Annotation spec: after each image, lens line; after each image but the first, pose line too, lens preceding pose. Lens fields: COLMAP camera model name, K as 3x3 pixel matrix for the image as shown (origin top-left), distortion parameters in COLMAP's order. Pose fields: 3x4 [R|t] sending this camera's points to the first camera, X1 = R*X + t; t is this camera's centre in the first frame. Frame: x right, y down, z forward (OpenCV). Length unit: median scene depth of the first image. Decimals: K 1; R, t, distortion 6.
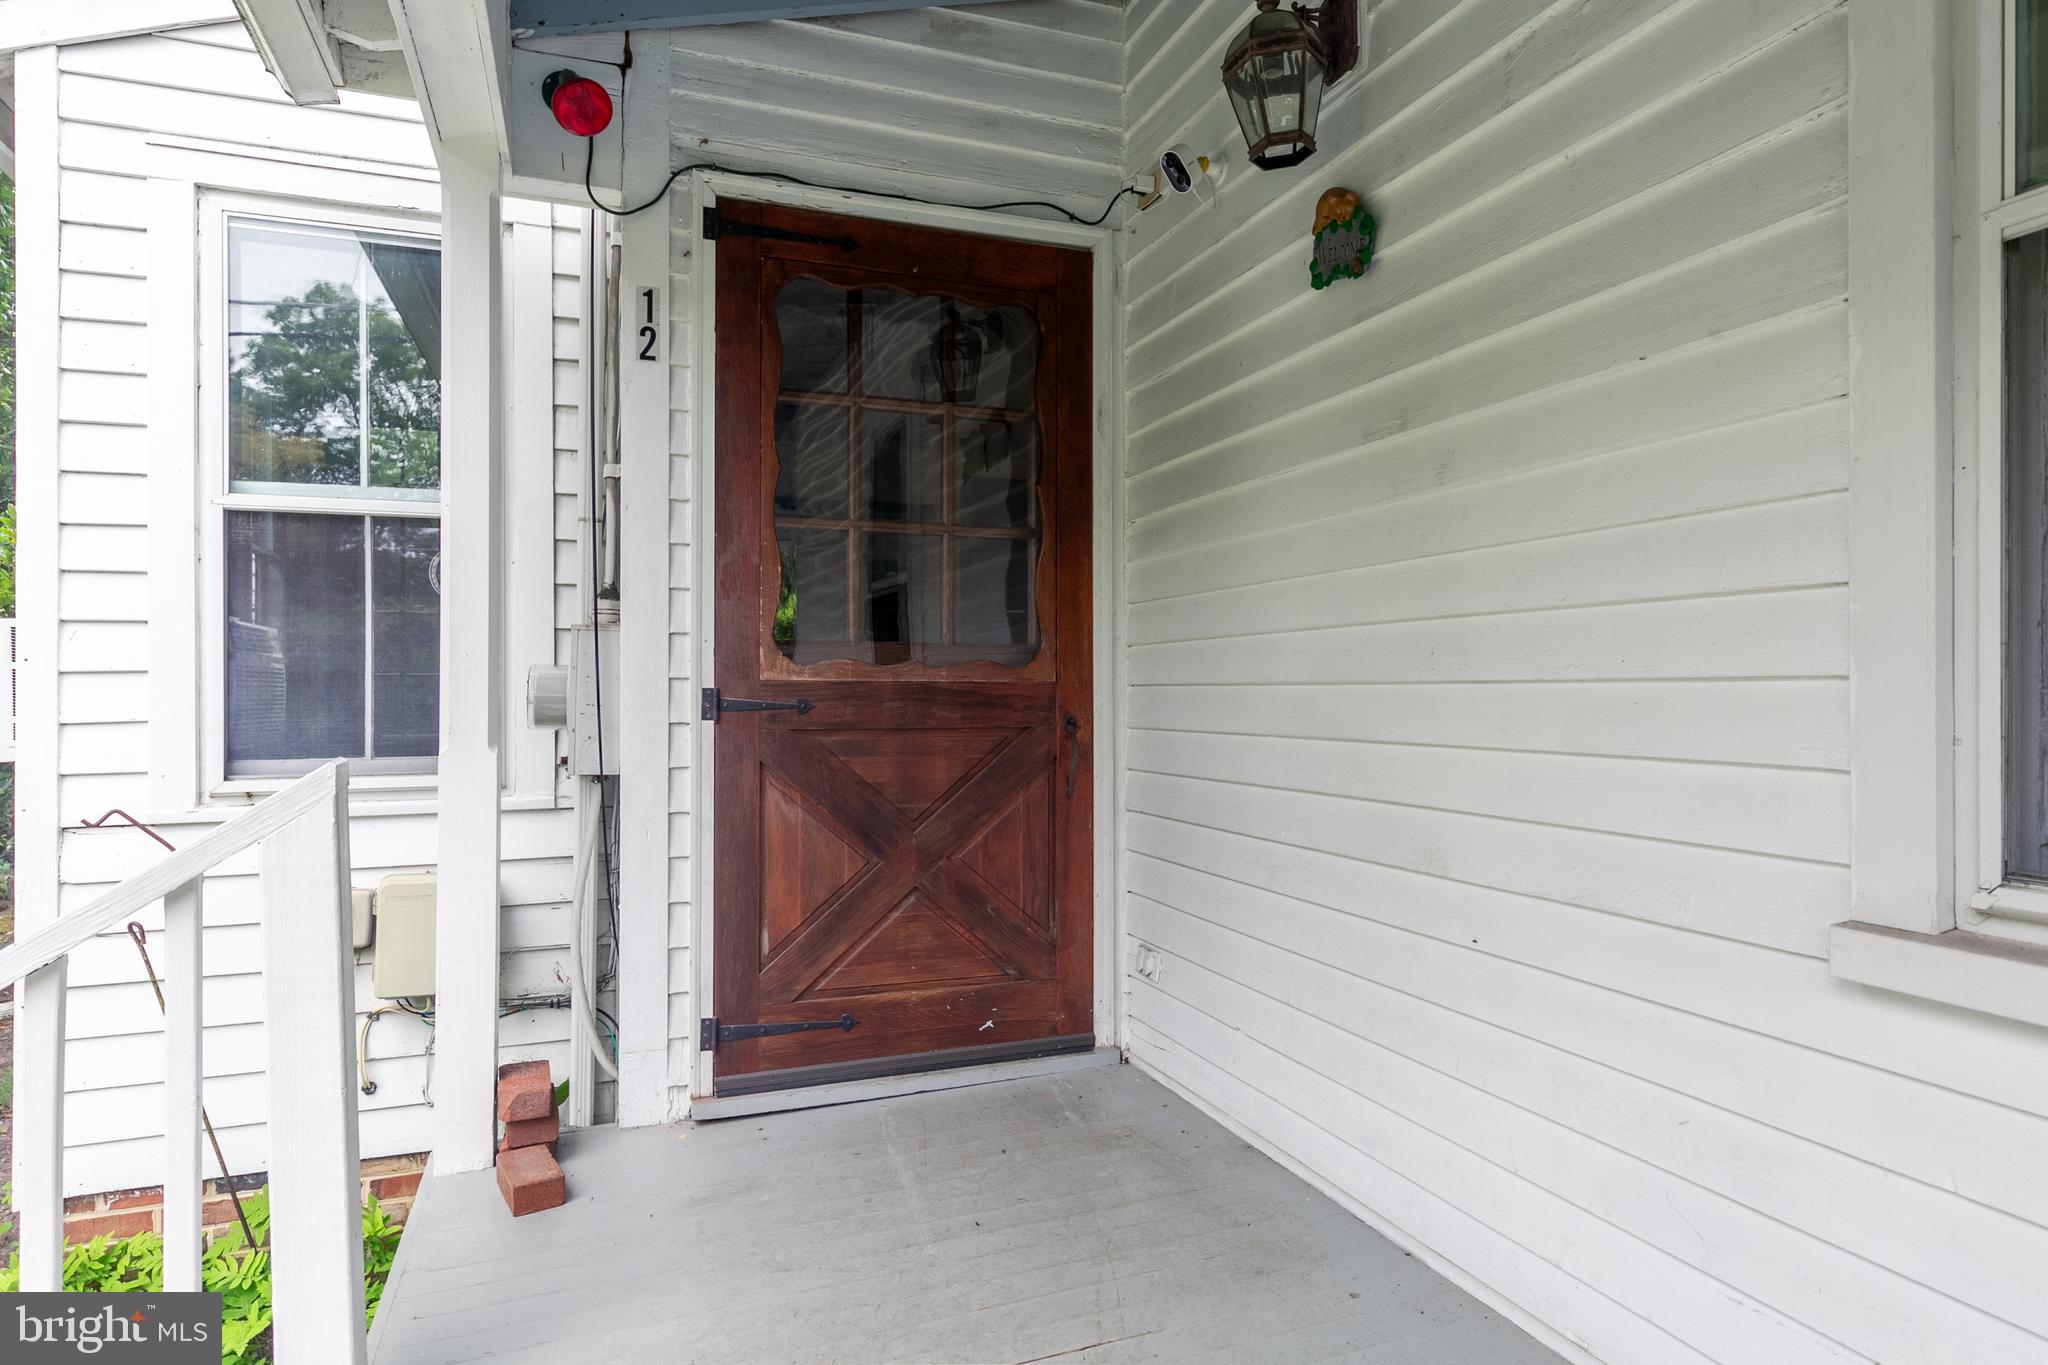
lens RADIAL K [[1166.3, 0, 1024.0], [0, 1166.3, 682.5], [0, 0, 1]] dist [-0.000317, -0.000094]
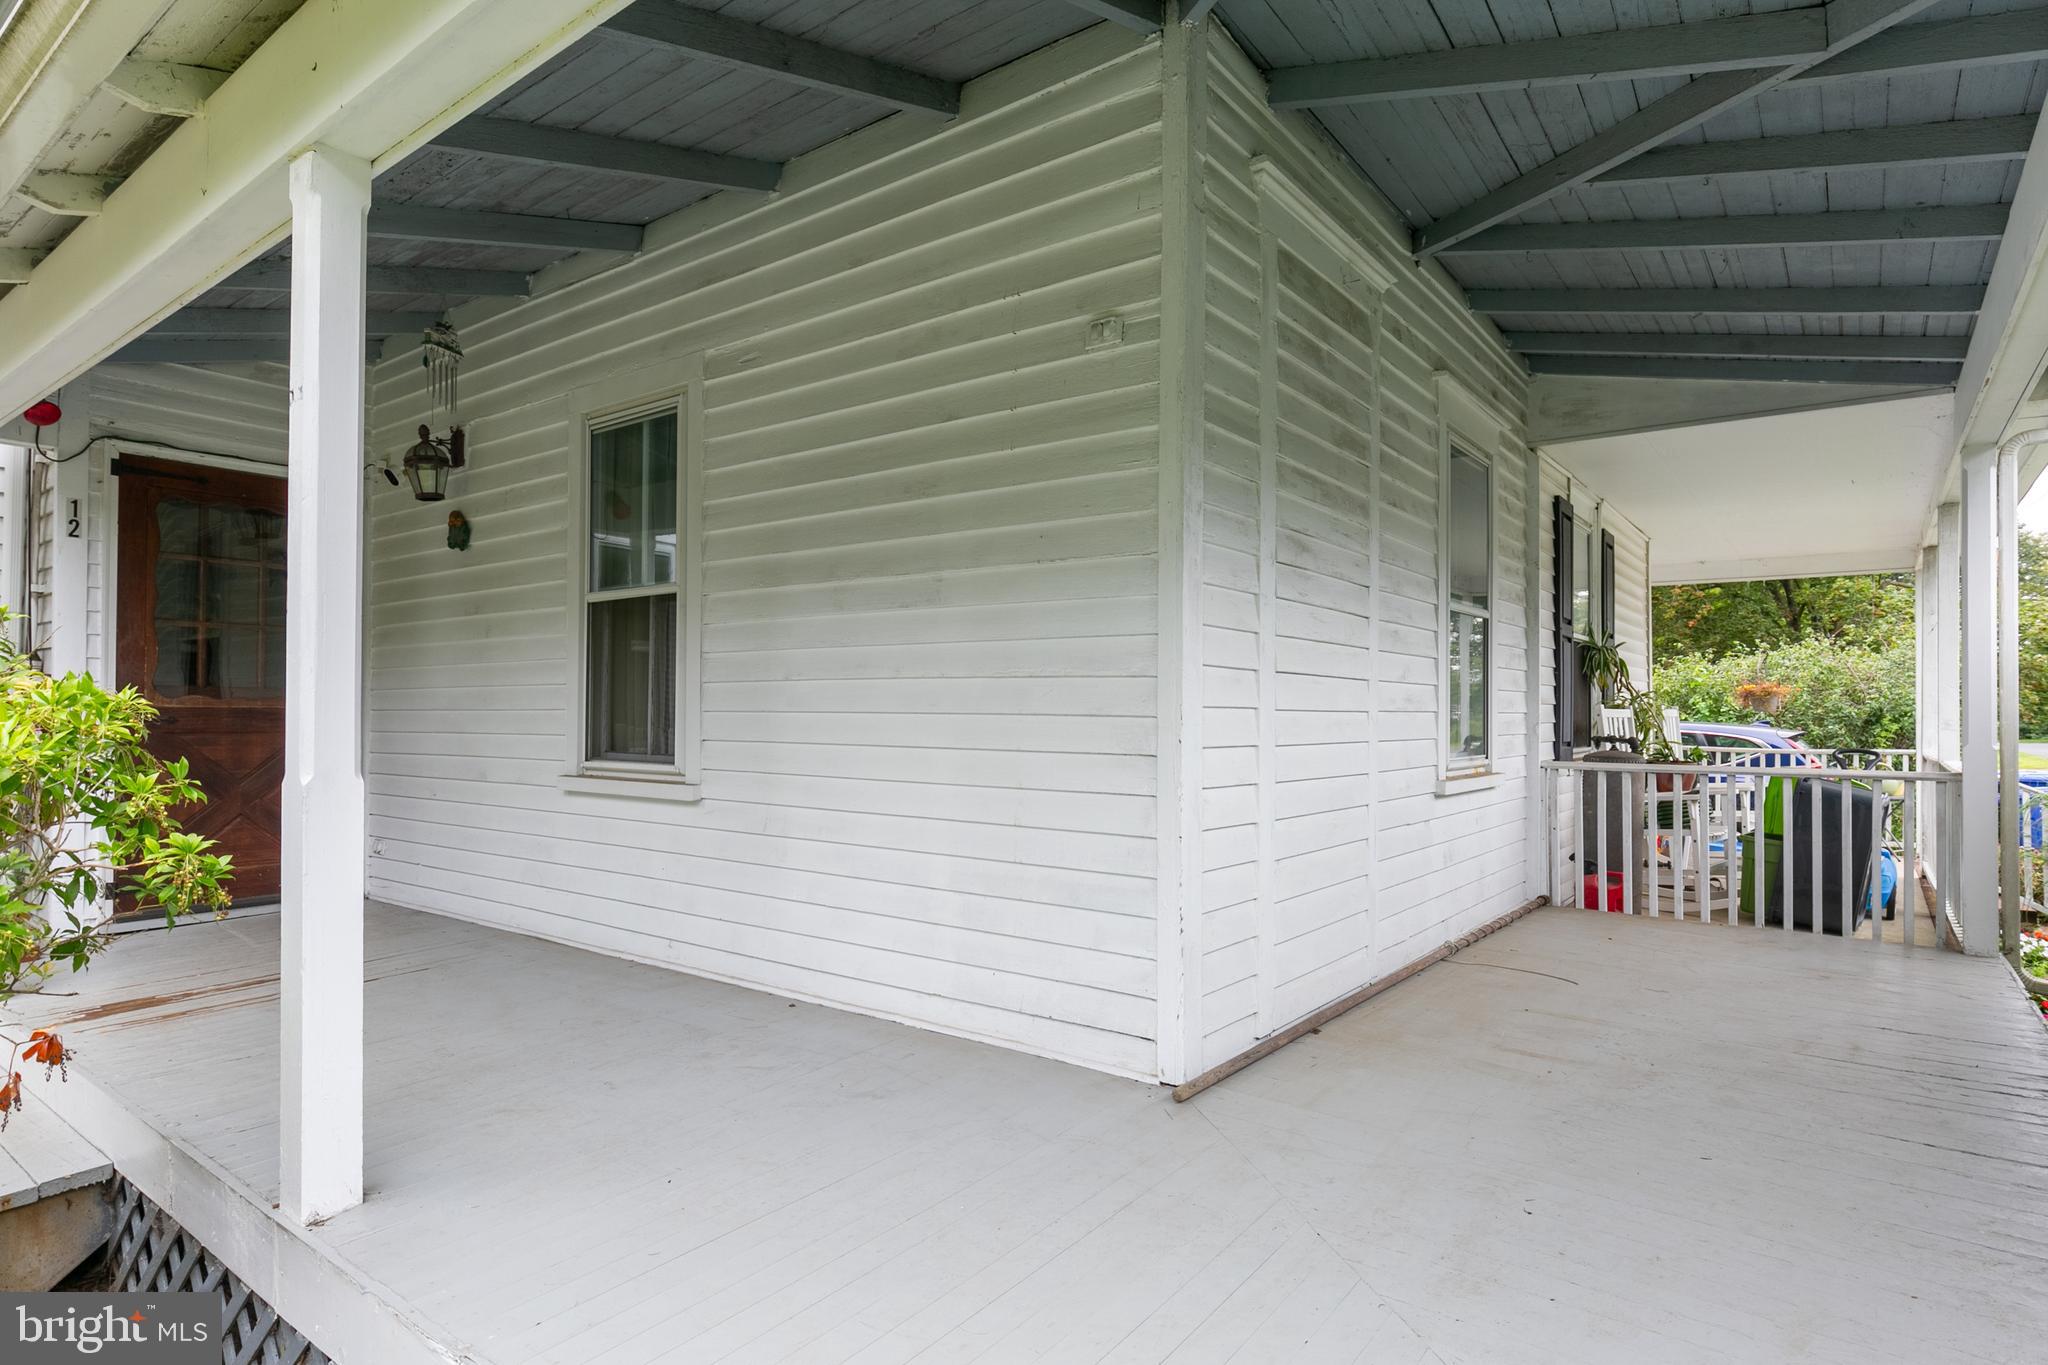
lens RADIAL K [[1112.2, 0, 1017.8], [0, 1112.2, 704.6], [0, 0, 1]] dist [-0.000966, 0.000522]
pose [[0.851036, 0.009619, 0.525019, 0.036689], [-0.007274, 0.999952, -0.006530, -0.003282], [-0.525057, 0.001738, 0.851065, -1.328822]]
